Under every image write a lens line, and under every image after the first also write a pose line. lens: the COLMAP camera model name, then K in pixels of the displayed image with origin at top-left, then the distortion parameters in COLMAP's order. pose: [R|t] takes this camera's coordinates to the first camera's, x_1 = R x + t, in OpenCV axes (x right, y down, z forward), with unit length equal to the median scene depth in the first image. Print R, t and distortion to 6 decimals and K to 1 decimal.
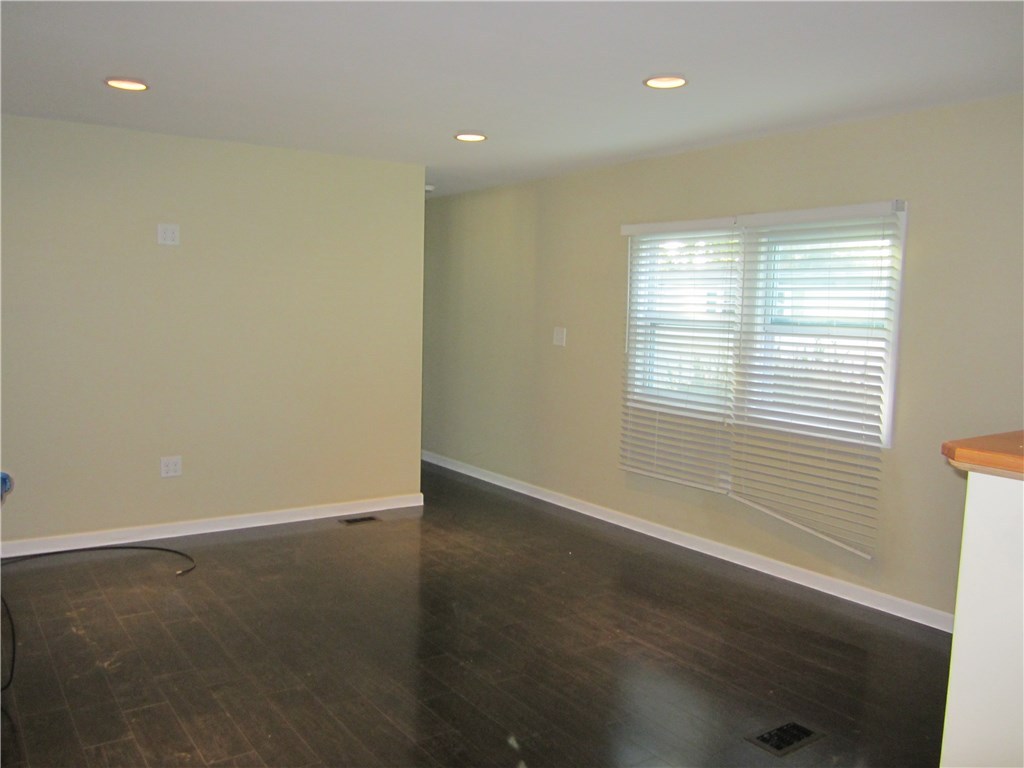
lens RADIAL K [[843.0, 0, 512.0], [0, 843.0, 384.0], [0, 0, 1]] dist [-0.042702, 0.006401]
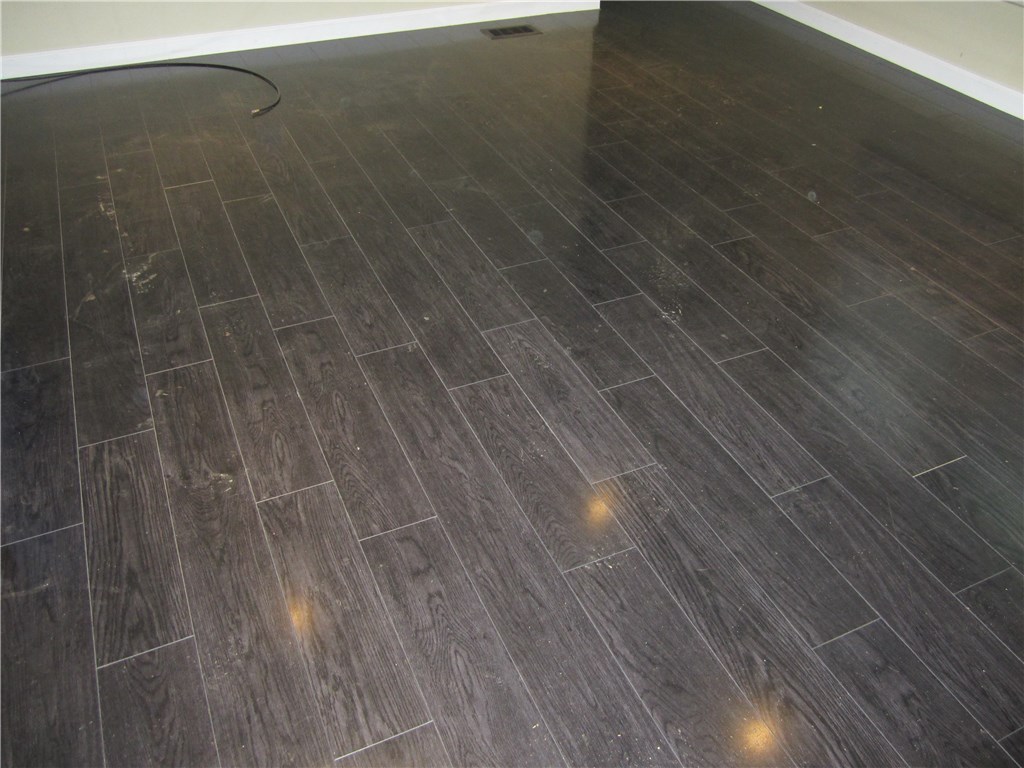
lens RADIAL K [[843.0, 0, 512.0], [0, 843.0, 384.0], [0, 0, 1]] dist [-0.042702, 0.006401]
pose [[0.983570, 0.110828, -0.142500, -0.072314], [-0.012467, 0.829184, 0.558837, 0.023404], [0.180094, -0.547879, 0.816942, 0.411039]]
